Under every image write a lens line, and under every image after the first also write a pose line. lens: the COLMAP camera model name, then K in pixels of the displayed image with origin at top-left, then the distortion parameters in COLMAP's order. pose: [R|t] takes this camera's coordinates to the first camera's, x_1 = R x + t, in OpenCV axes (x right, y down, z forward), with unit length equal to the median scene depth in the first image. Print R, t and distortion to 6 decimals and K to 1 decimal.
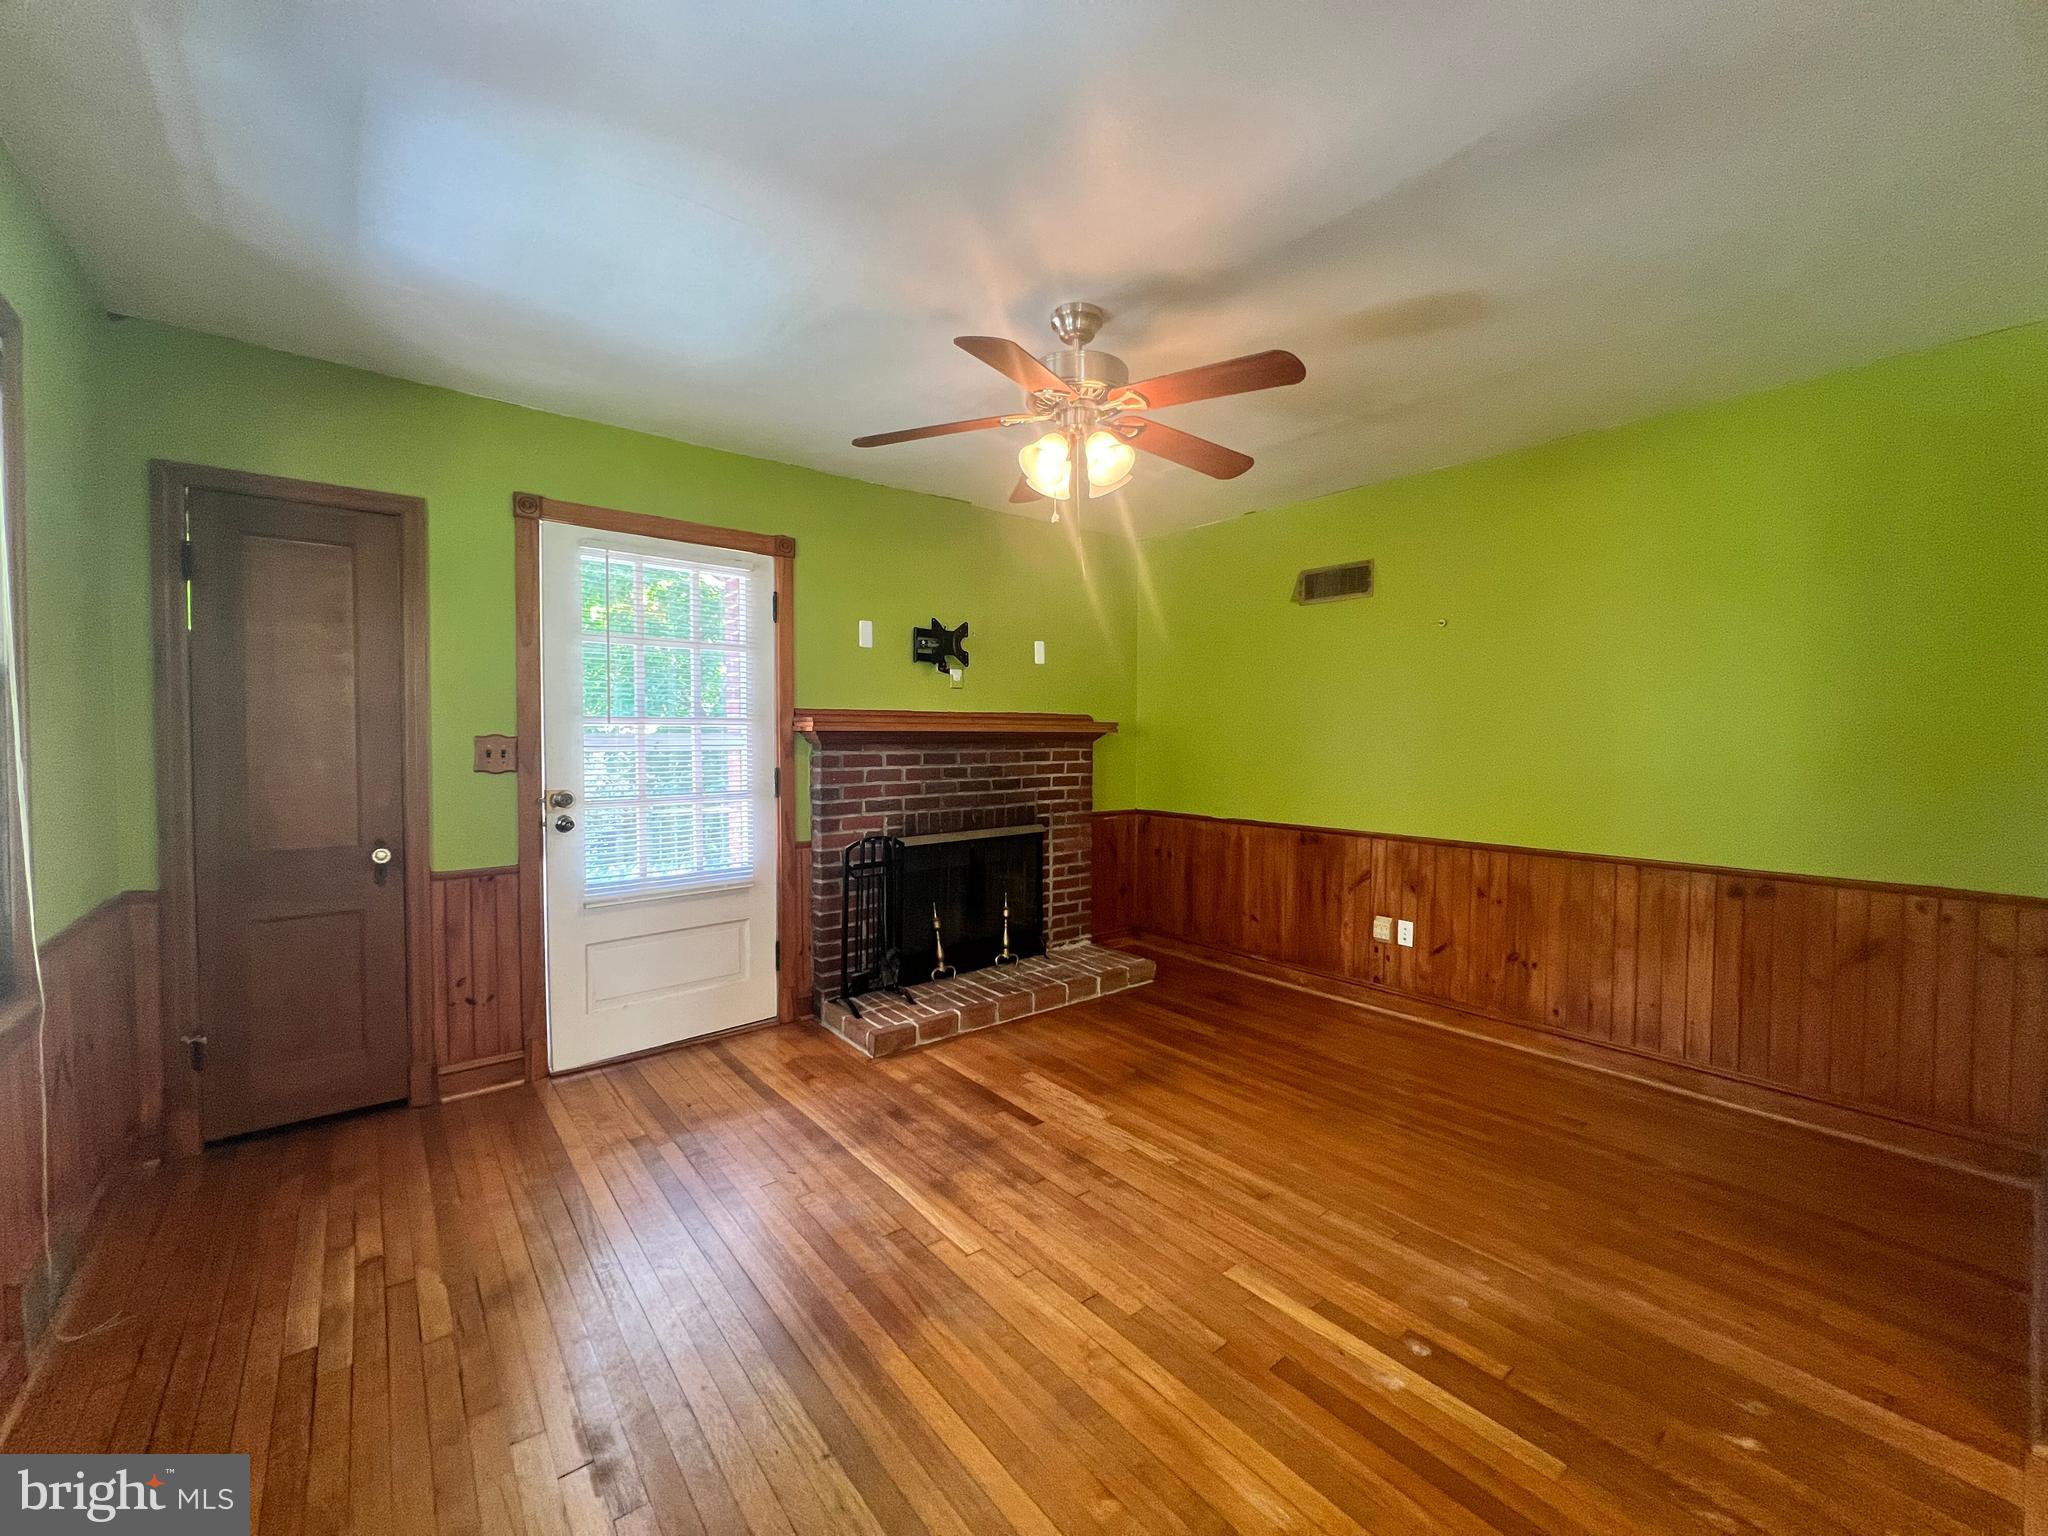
lens RADIAL K [[823.0, 0, 1016.2], [0, 823.0, 762.7], [0, 0, 1]] dist [-0.003298, 0.000678]
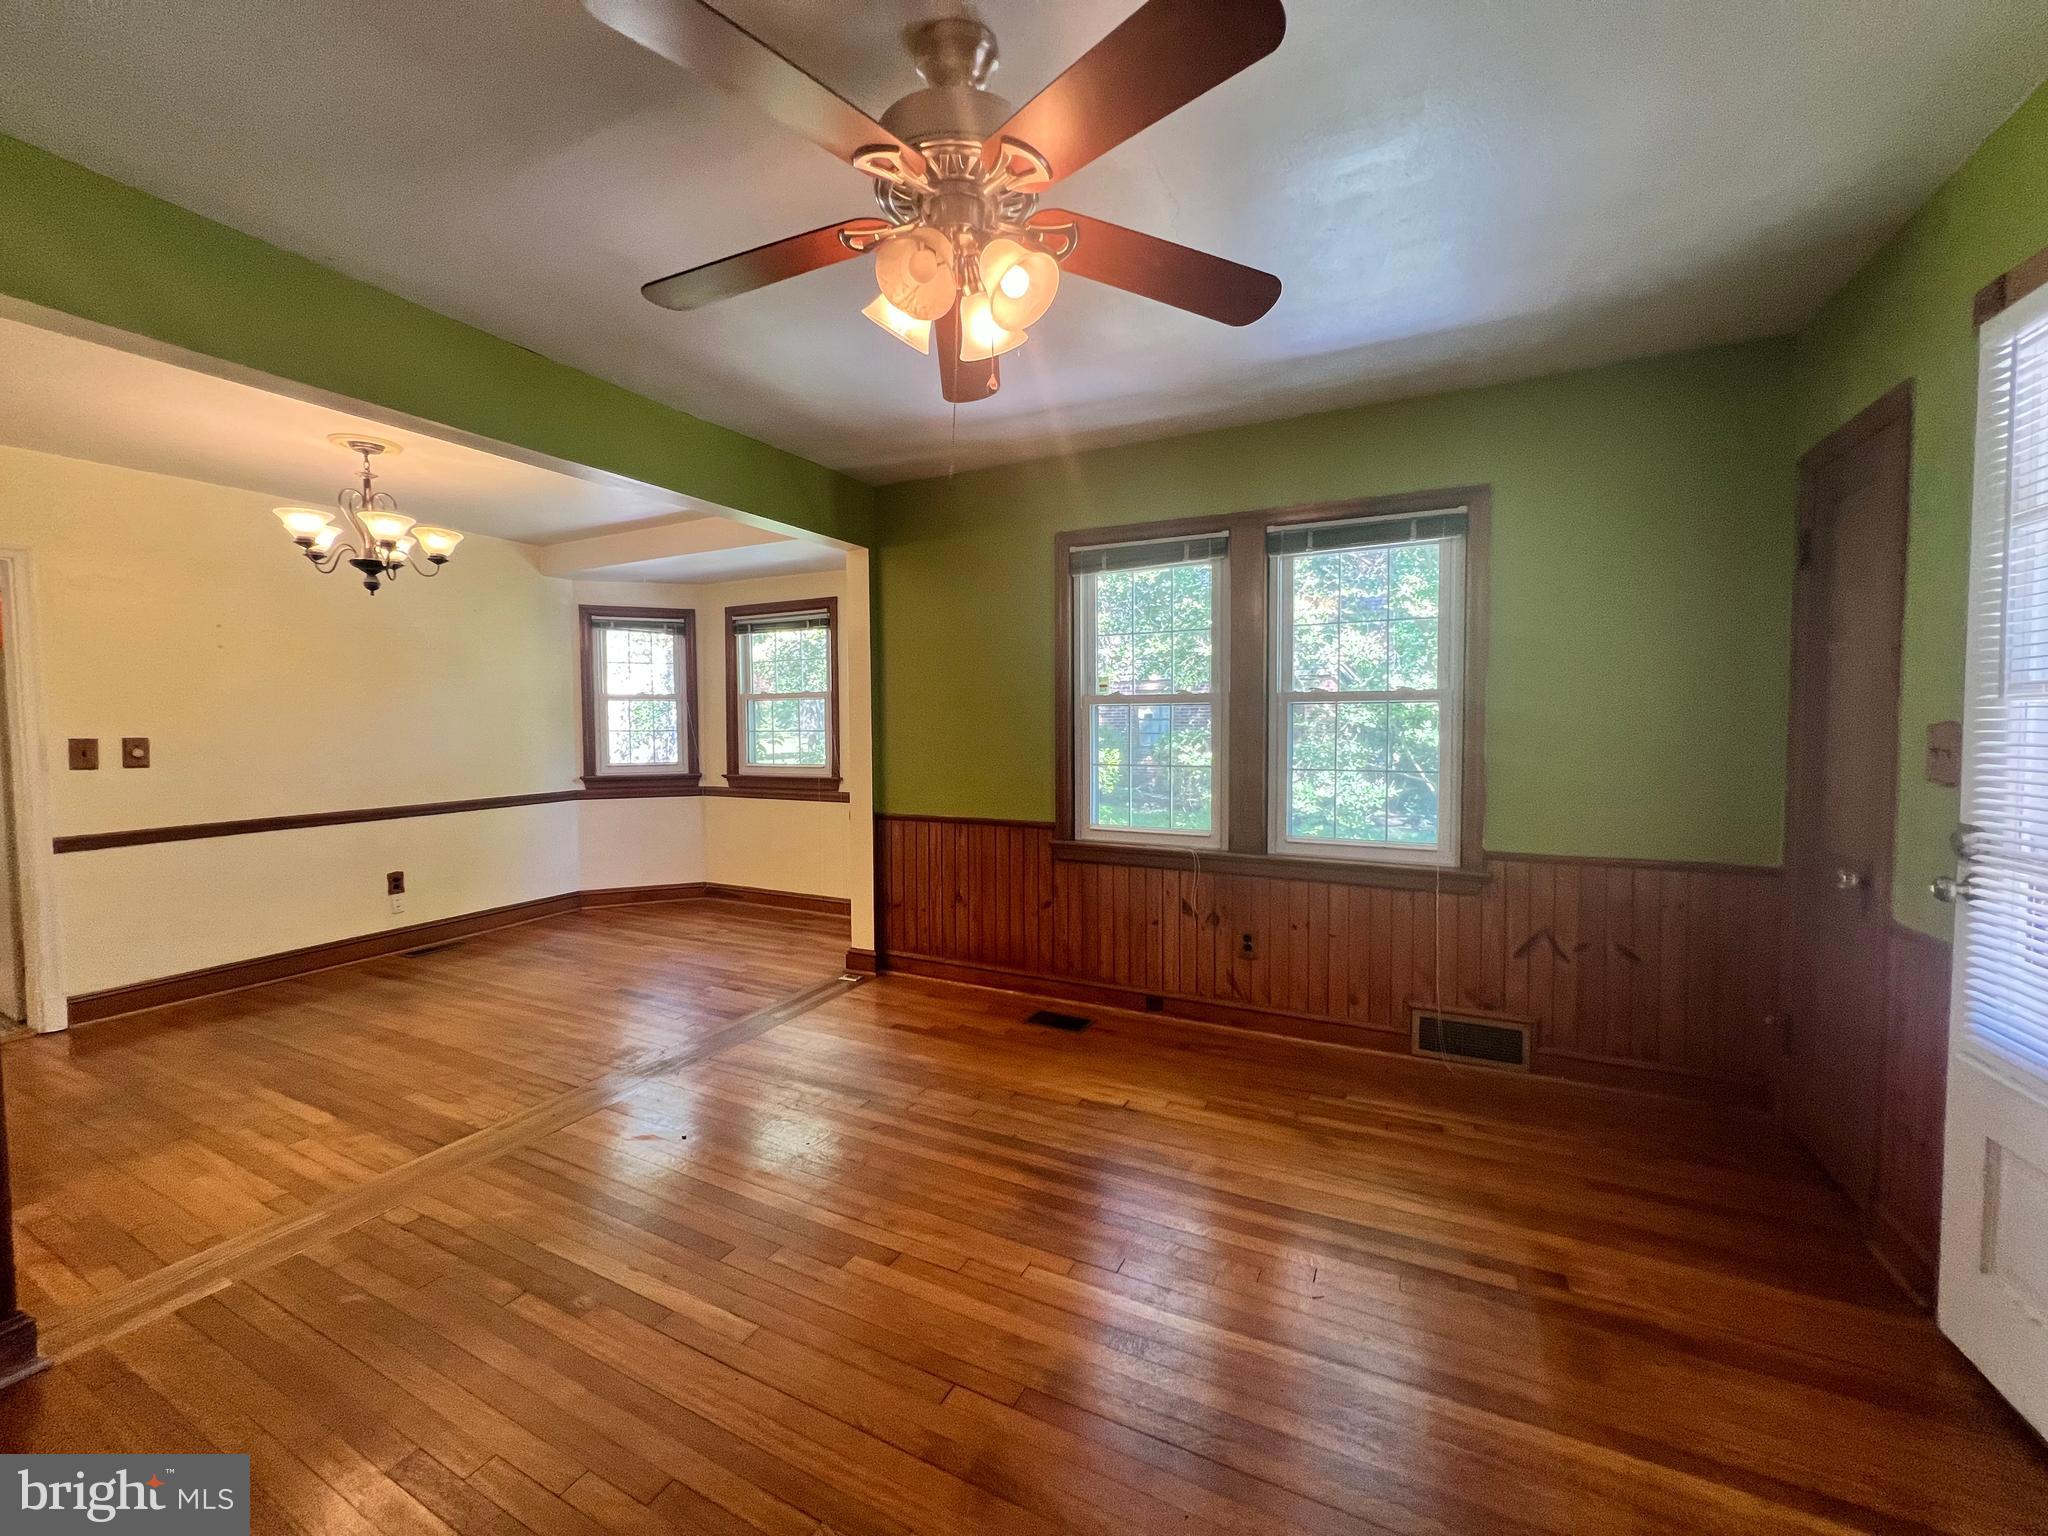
lens RADIAL K [[823.0, 0, 1020.7], [0, 823.0, 769.5], [0, 0, 1]] dist [-0.003298, 0.000678]
pose [[-0.908554, 0.023550, -0.417103, 0.200398], [-0.009428, 0.997000, 0.076828, -0.033404], [0.417661, 0.073735, -0.905606, 1.070755]]
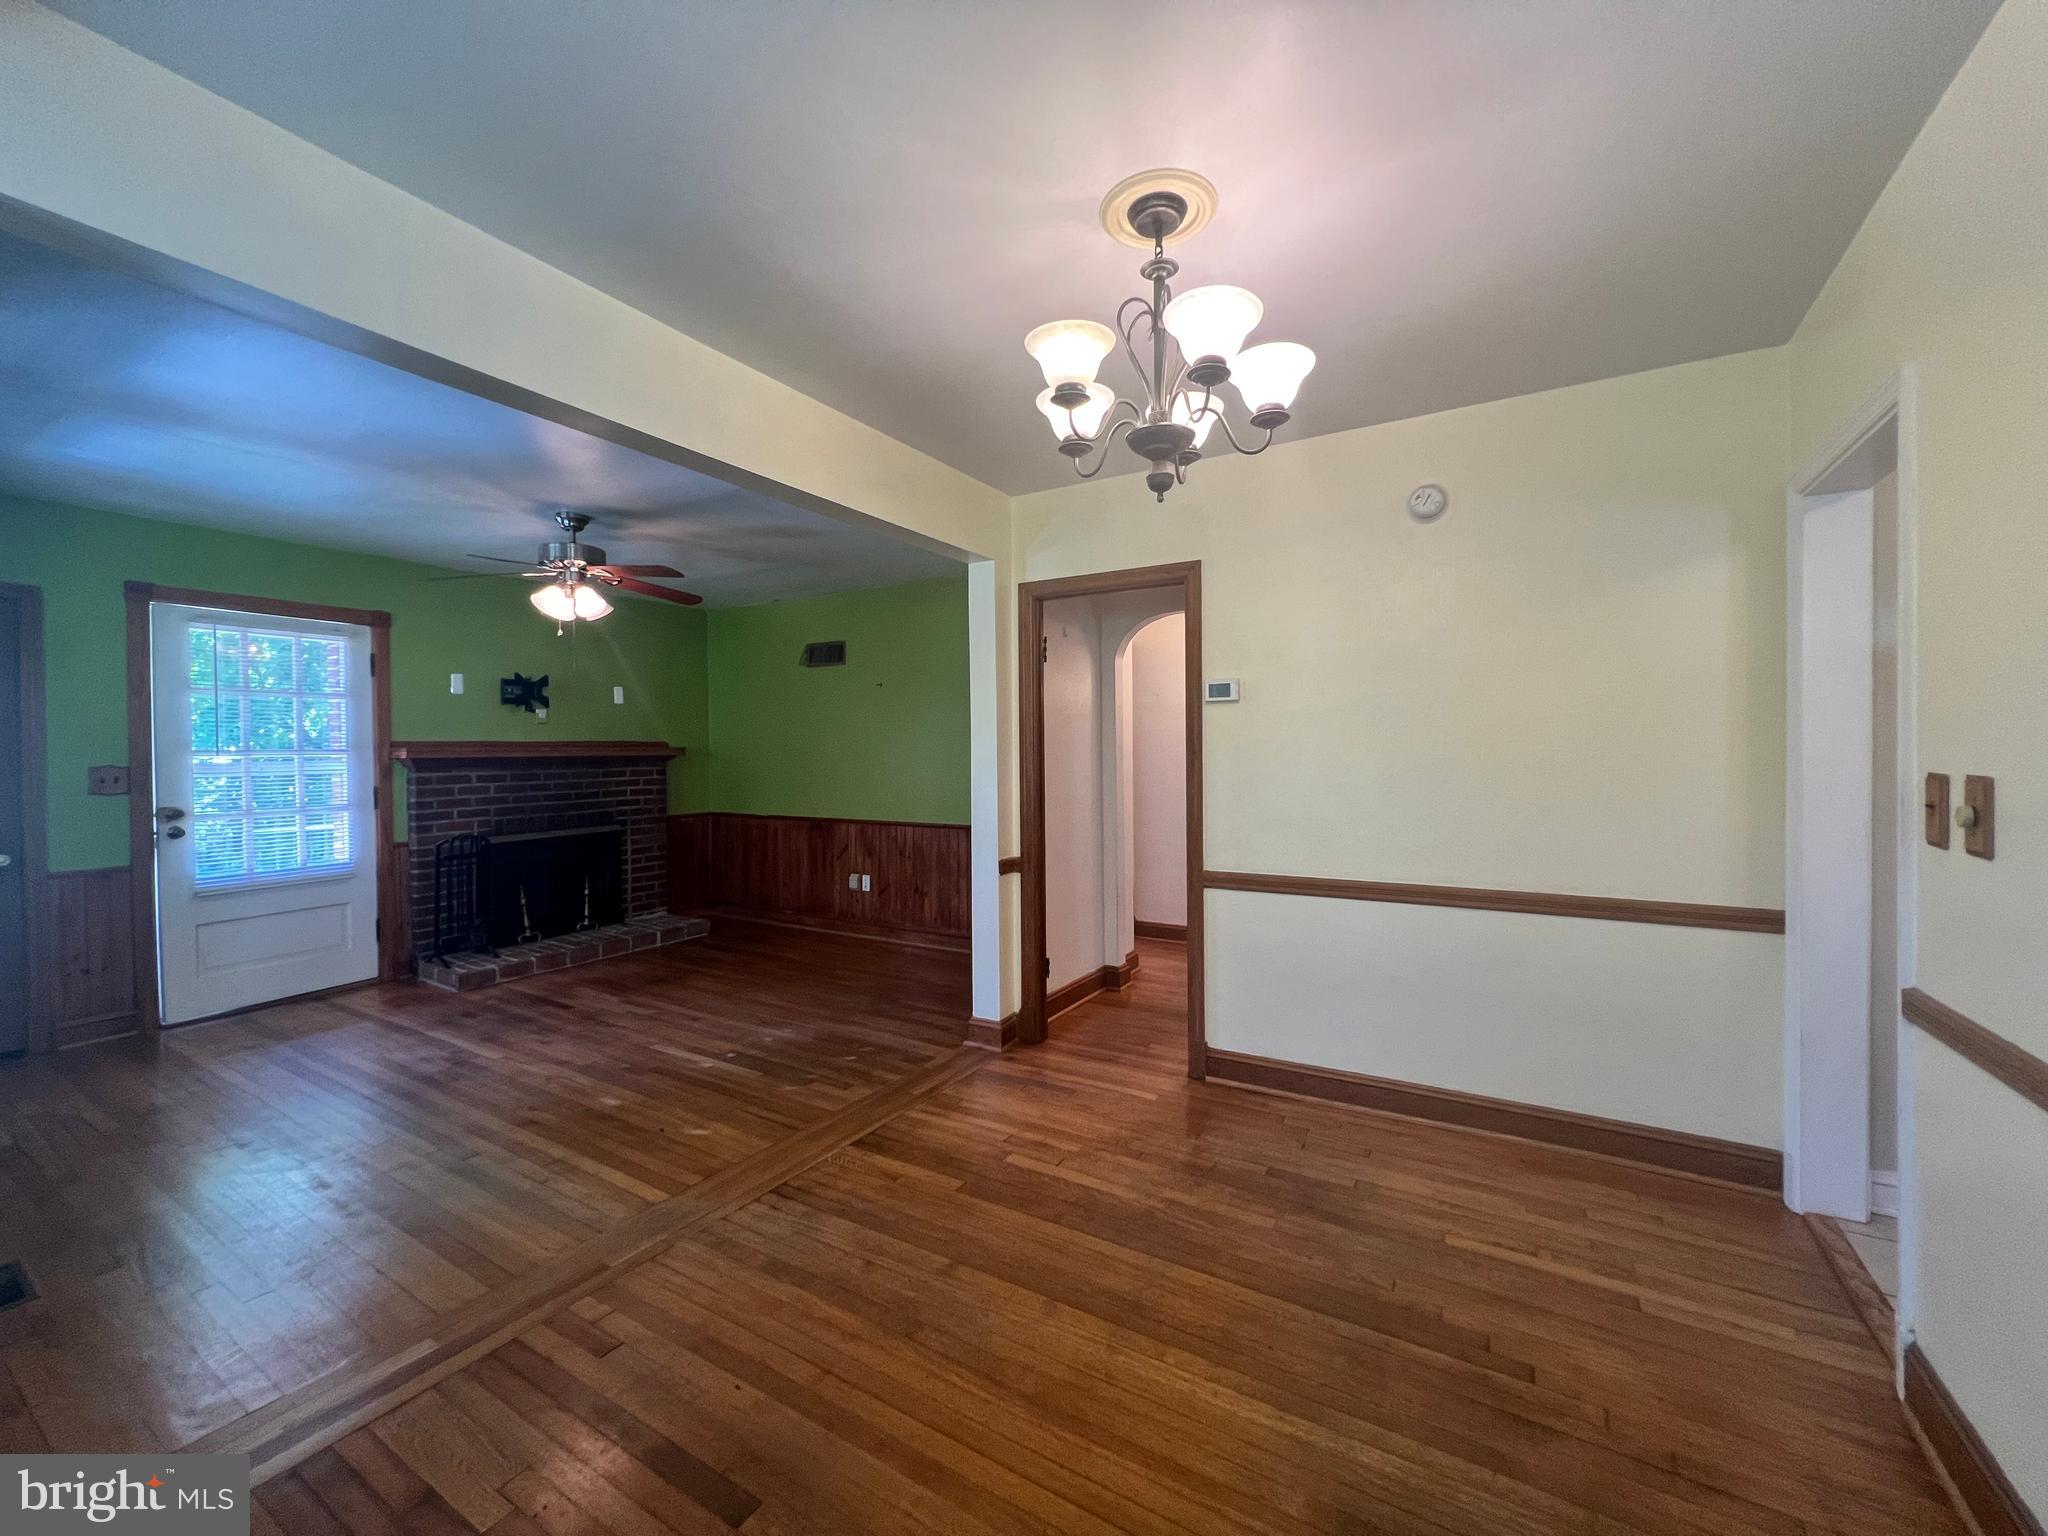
lens RADIAL K [[823.0, 0, 1018.2], [0, 823.0, 762.7], [0, 0, 1]] dist [-0.003298, 0.000678]
pose [[0.939331, -0.015264, 0.342672, 0.233601], [0.021063, 0.999691, -0.013207, 0.007238], [-0.342365, 0.019623, 0.939362, -0.608761]]
